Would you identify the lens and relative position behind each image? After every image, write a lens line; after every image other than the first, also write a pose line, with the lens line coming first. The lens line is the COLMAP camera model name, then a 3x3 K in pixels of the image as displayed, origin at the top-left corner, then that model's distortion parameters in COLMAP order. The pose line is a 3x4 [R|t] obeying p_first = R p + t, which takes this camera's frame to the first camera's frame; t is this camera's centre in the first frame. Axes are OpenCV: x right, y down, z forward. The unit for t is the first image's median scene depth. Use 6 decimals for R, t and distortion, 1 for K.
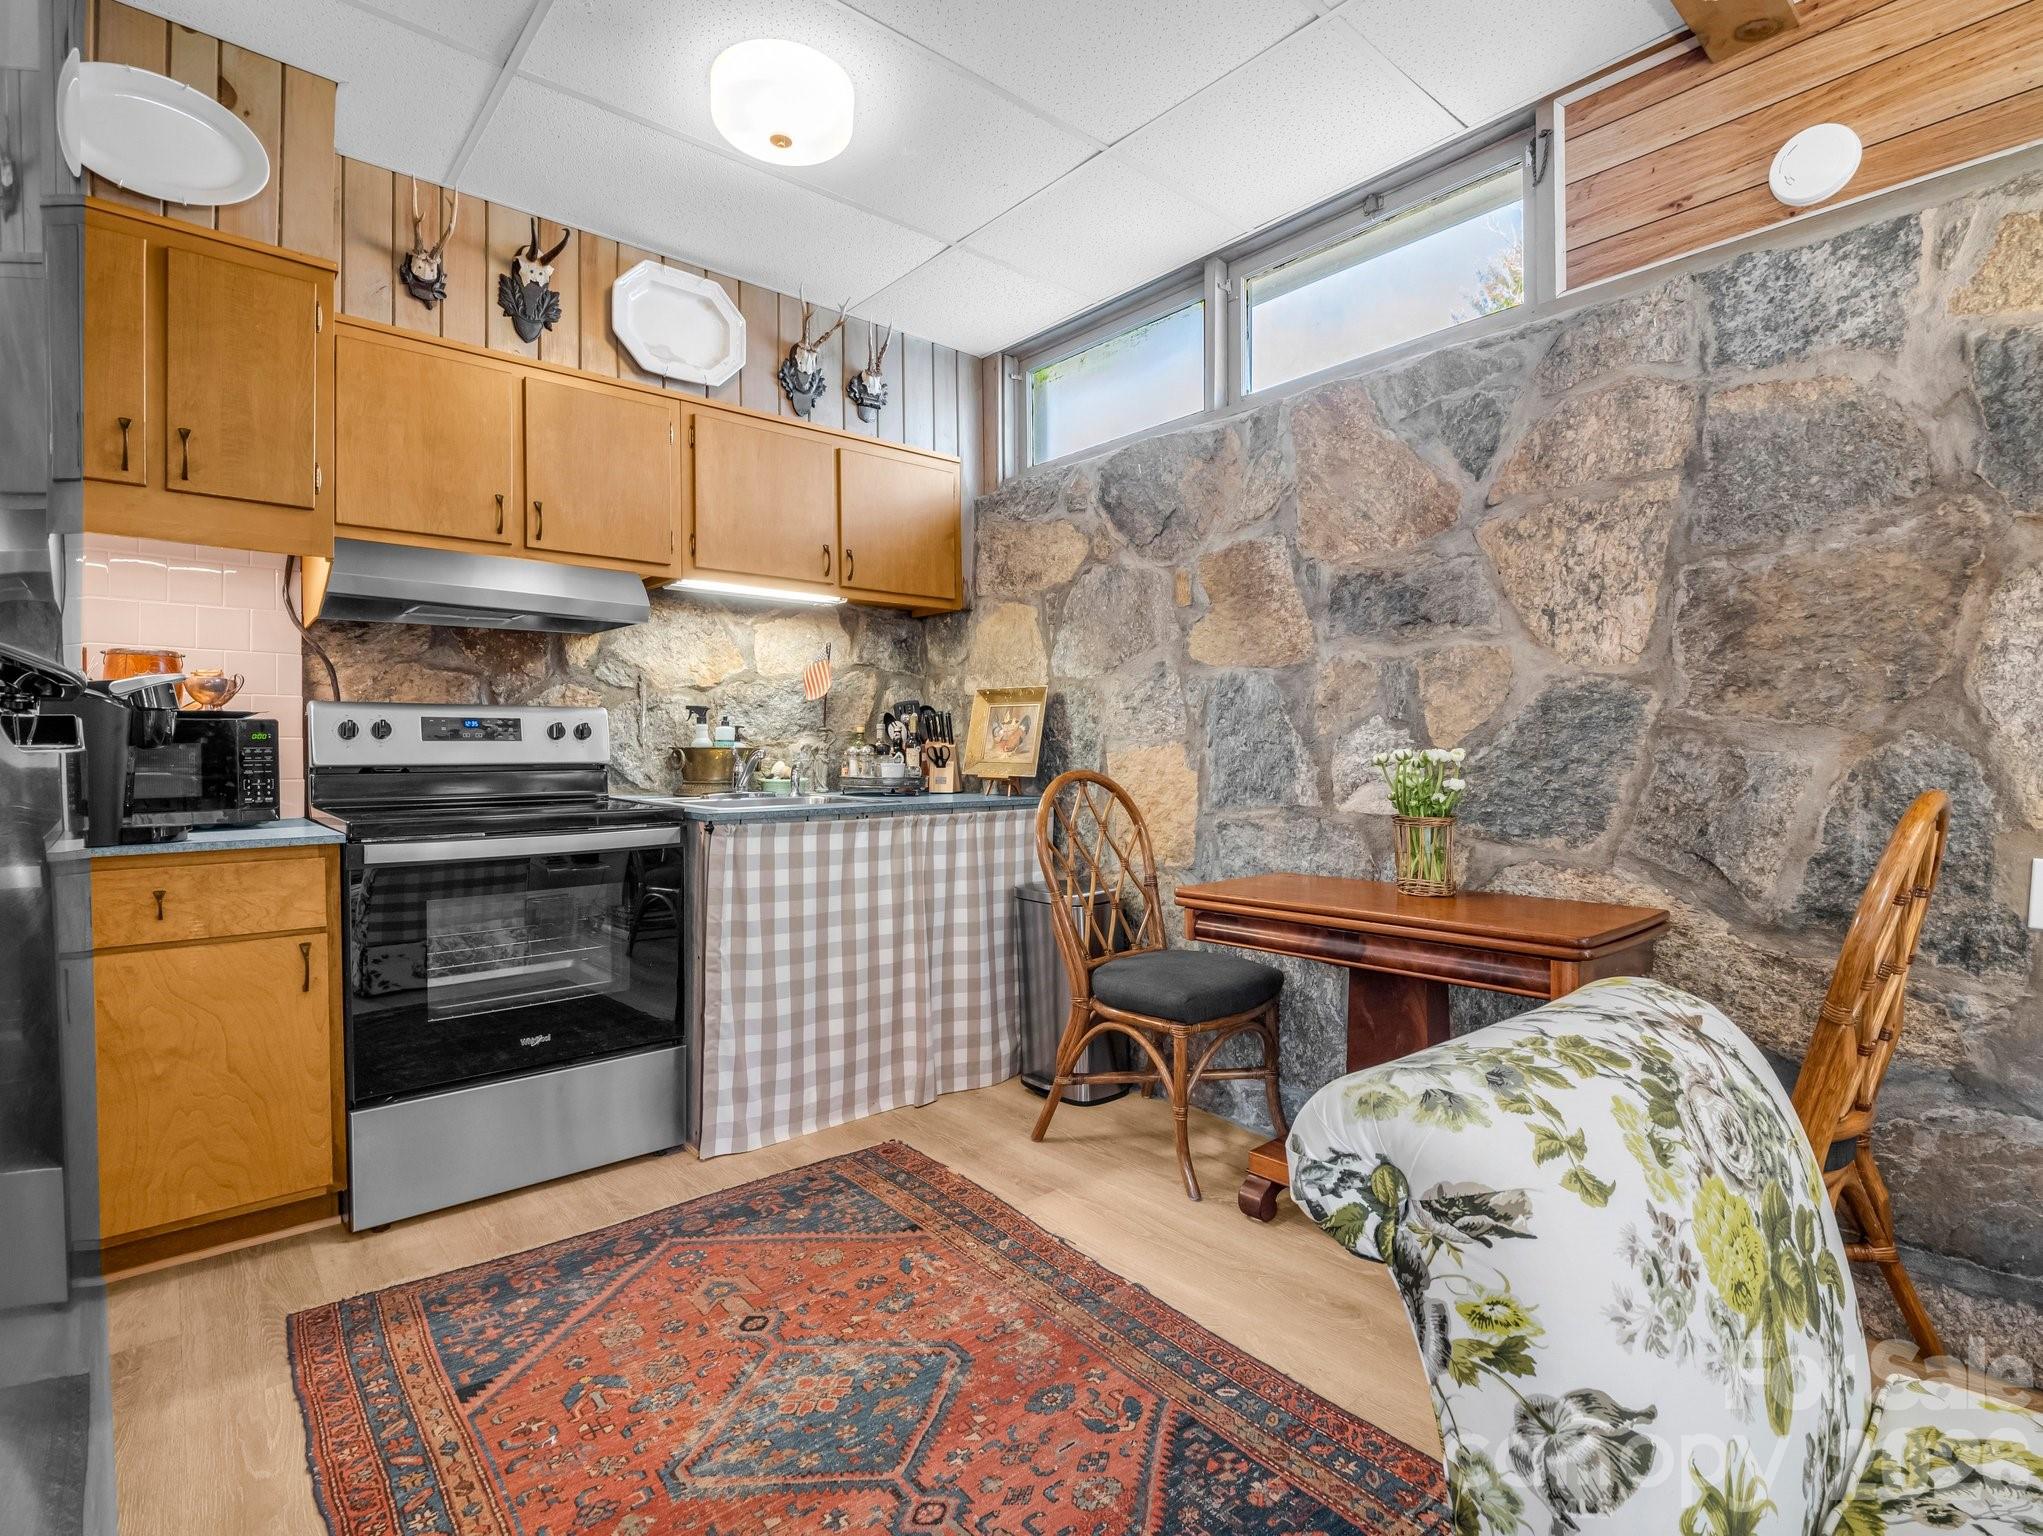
lens RADIAL K [[1007.7, 0, 1015.9], [0, 1007.7, 761.5], [0, 0, 1]] dist [-0.008746, -0.006315]
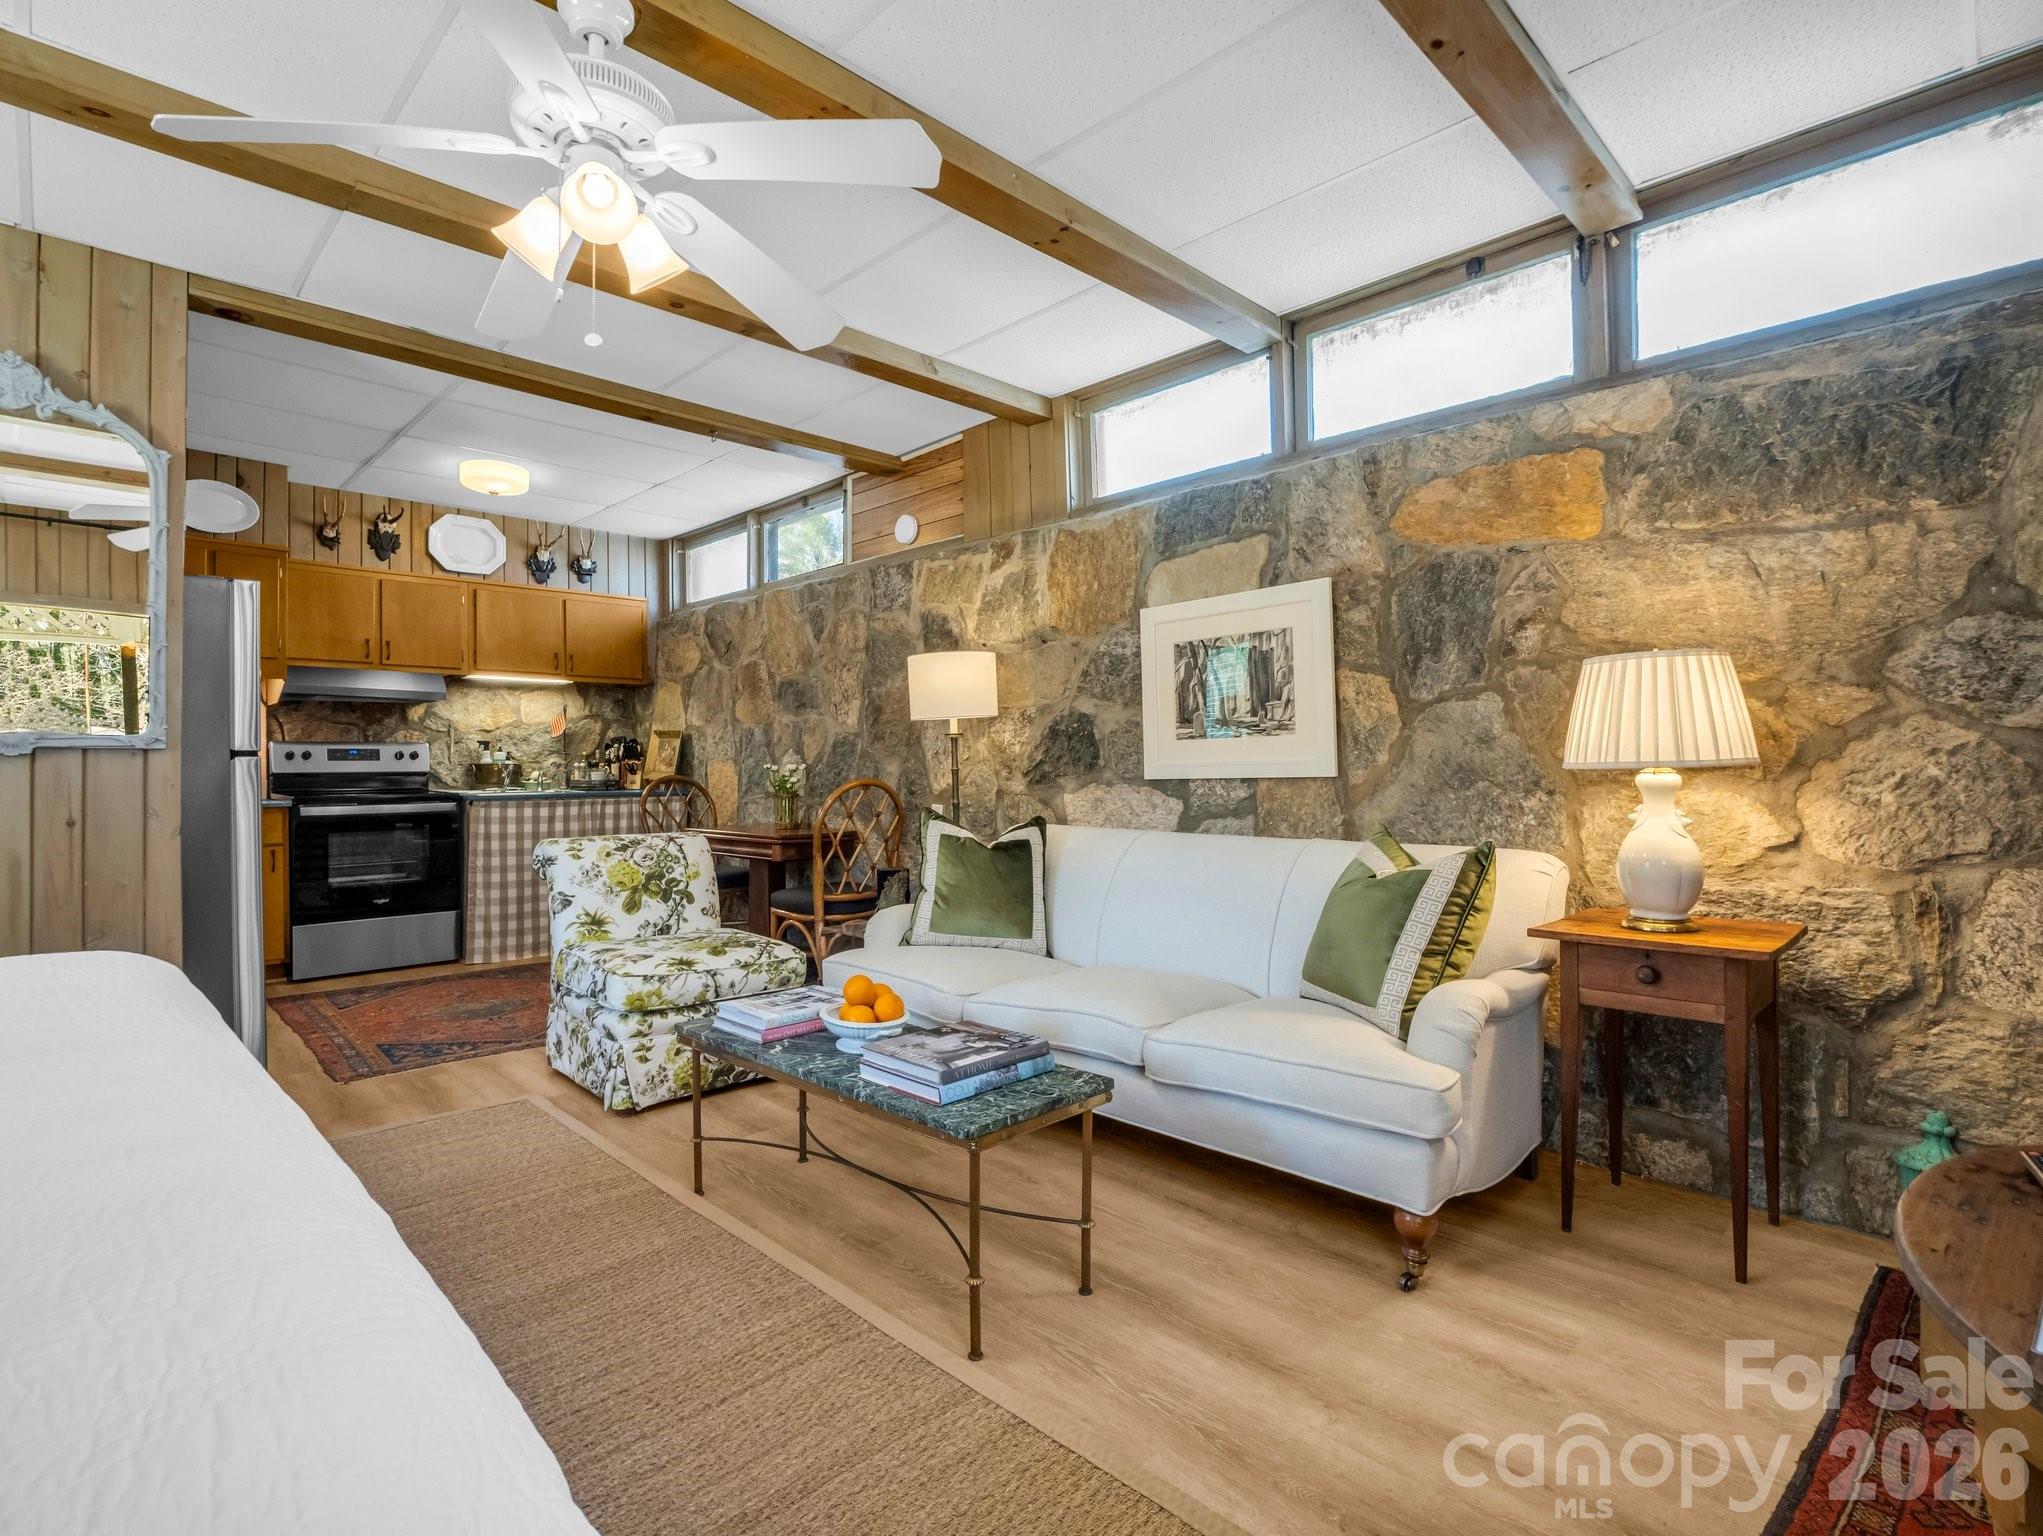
lens RADIAL K [[1007.7, 0, 1011.6], [0, 1007.7, 760.0], [0, 0, 1]] dist [-0.008746, -0.006315]
pose [[0.997959, -0.000983, 0.063846, 0.606513], [0.001893, 0.999897, -0.014202, 0.008364], [-0.063825, 0.014294, 0.997859, -1.020228]]
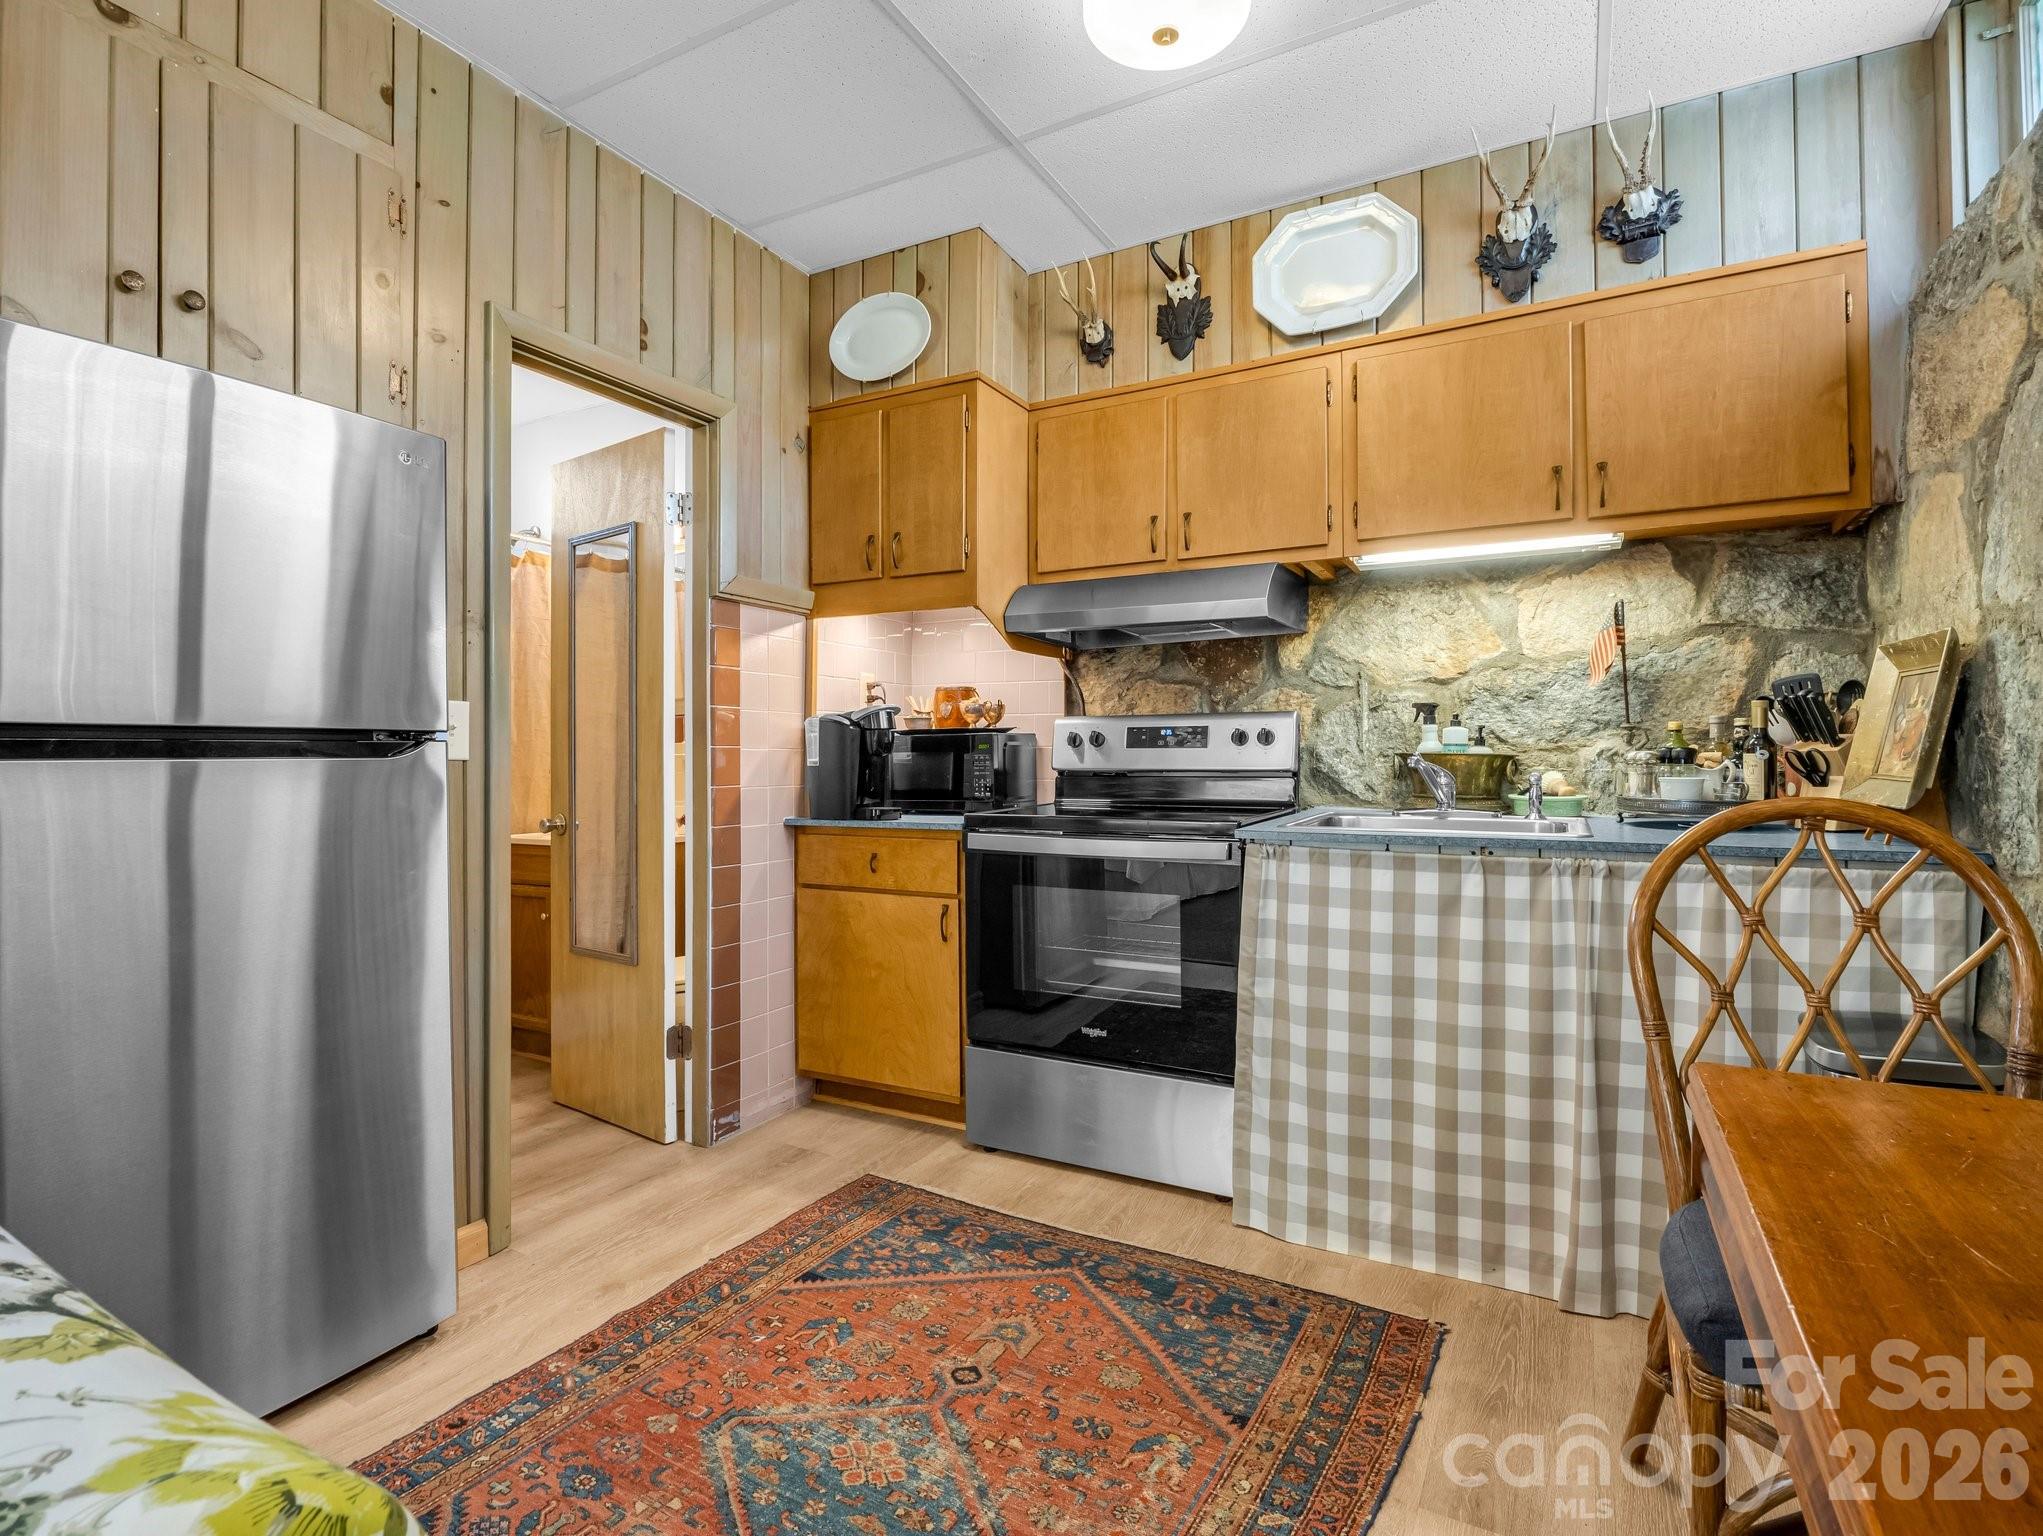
lens RADIAL K [[1007.7, 0, 1005.4], [0, 1007.7, 762.6], [0, 0, 1]] dist [-0.008746, -0.006315]
pose [[0.331579, 0.005450, -0.943412, 0.404556], [-0.009328, 0.999953, 0.002499, -0.006044], [0.943381, 0.007972, 0.331615, 0.468097]]
